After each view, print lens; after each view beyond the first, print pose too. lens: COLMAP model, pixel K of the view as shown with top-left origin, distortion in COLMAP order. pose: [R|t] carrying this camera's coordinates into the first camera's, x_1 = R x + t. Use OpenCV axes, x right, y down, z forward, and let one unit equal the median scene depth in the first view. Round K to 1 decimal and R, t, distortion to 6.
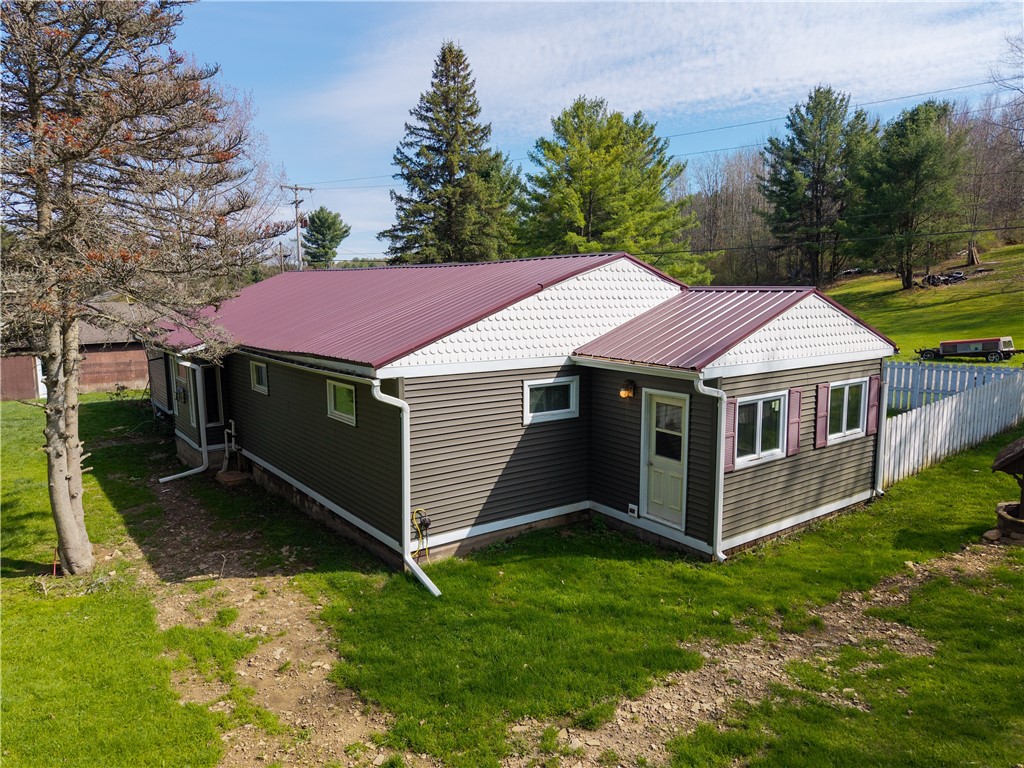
lens RADIAL K [[685.1, 0, 512.0], [0, 685.1, 384.0], [0, 0, 1]] dist [0.025682, -0.024156]
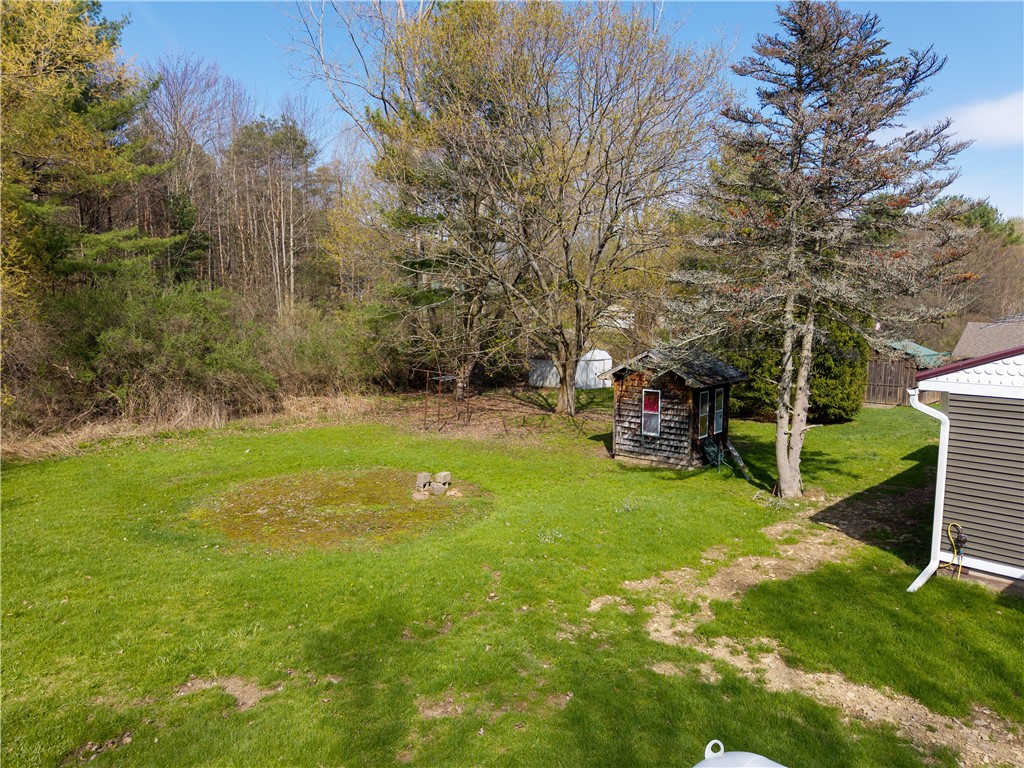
lens RADIAL K [[684.7, 0, 492.4], [0, 684.7, 384.8], [0, 0, 1]] dist [0.031257, -0.091149]
pose [[0.116843, 0.111674, -0.986852, 0.747109], [-0.134953, 0.986227, 0.095625, -0.025002], [0.983939, 0.122005, 0.130305, 0.157659]]
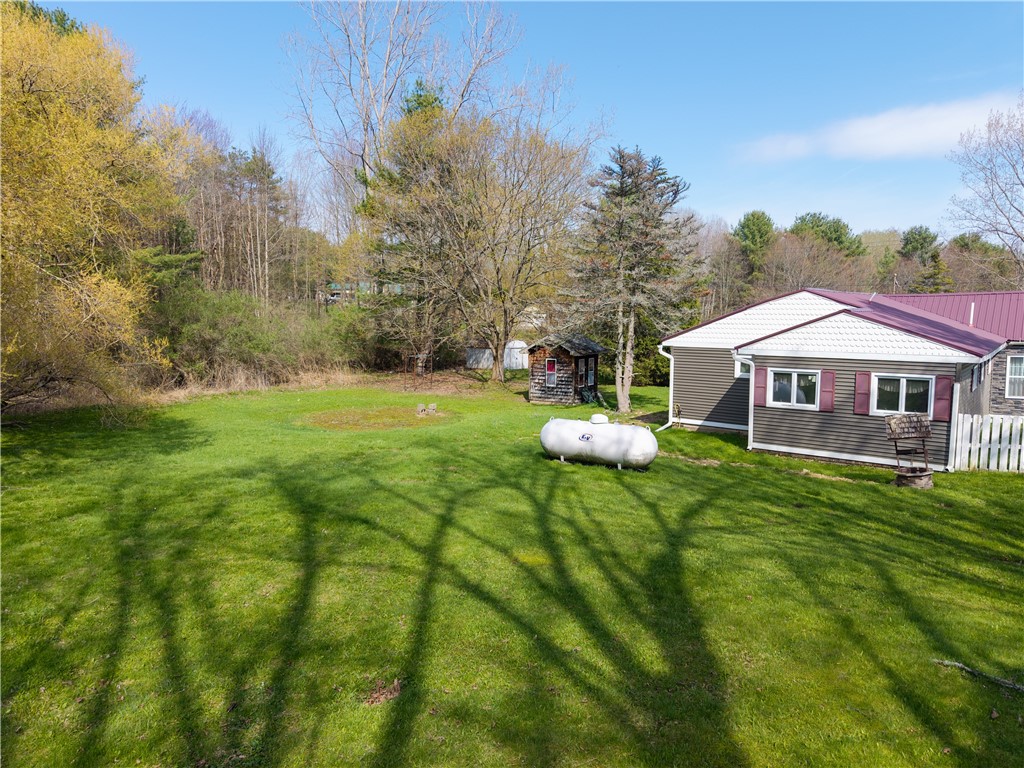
lens RADIAL K [[685.1, 0, 512.0], [0, 685.1, 384.0], [0, 0, 1]] dist [0.025682, -0.024156]
pose [[0.260243, 0.105097, -0.959806, 1.900390], [-0.132362, 0.988557, 0.072356, 0.021148], [0.956428, 0.108212, 0.271176, -0.168754]]
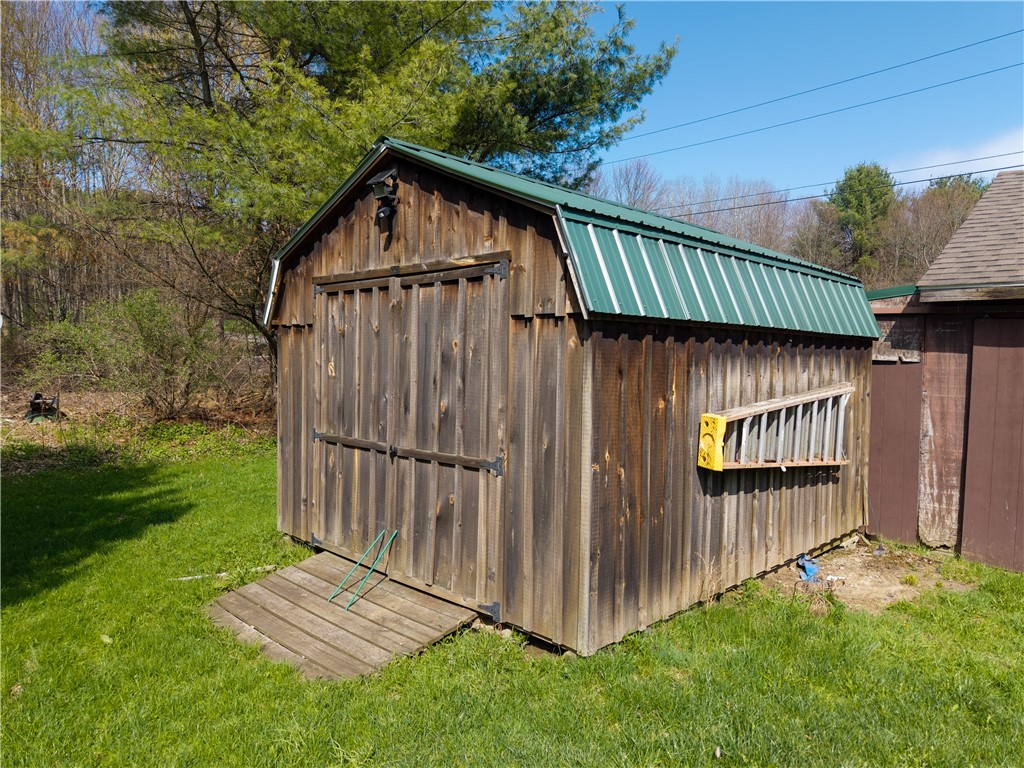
lens RADIAL K [[685.1, 0, 512.0], [0, 685.1, 384.0], [0, 0, 1]] dist [0.025682, -0.024156]
pose [[0.142954, 0.055523, -0.988171, -1.493412], [-0.139658, 0.989567, 0.035397, -0.008300], [0.979826, 0.132946, 0.149217, 2.056444]]
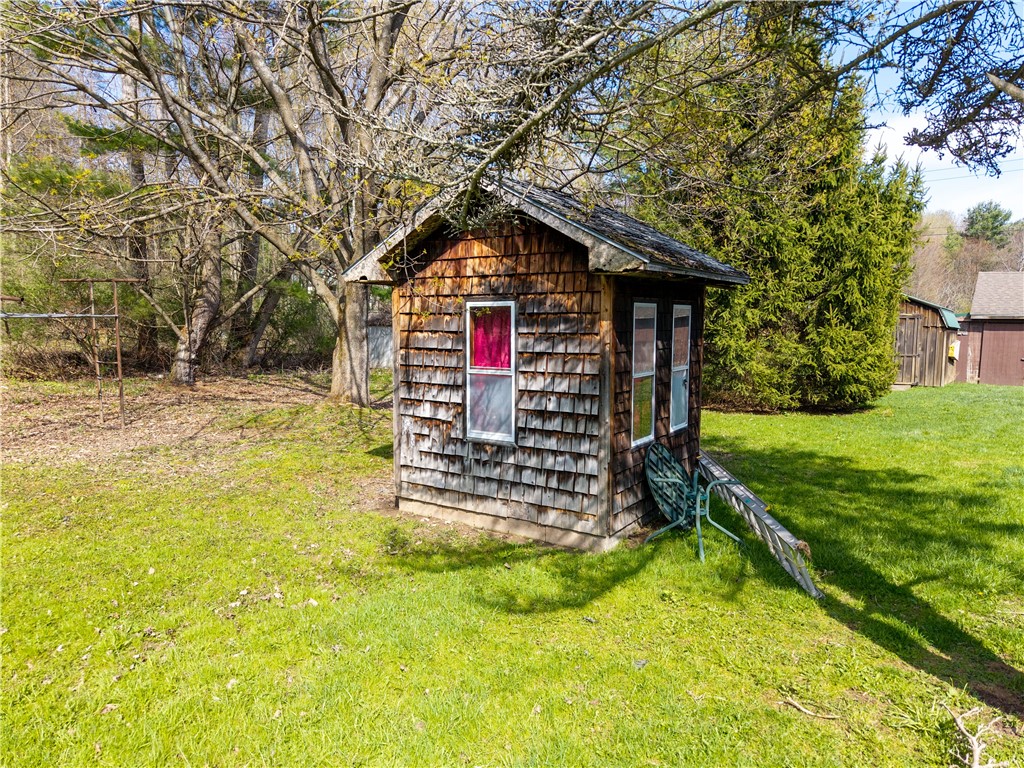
lens RADIAL K [[685.1, 0, 512.0], [0, 685.1, 384.0], [0, 0, 1]] dist [0.025682, -0.024156]
pose [[0.270895, 0.096375, -0.957772, -0.452850], [-0.135738, 0.988858, 0.061111, 0.142620], [0.952991, 0.113451, 0.280958, 0.688212]]
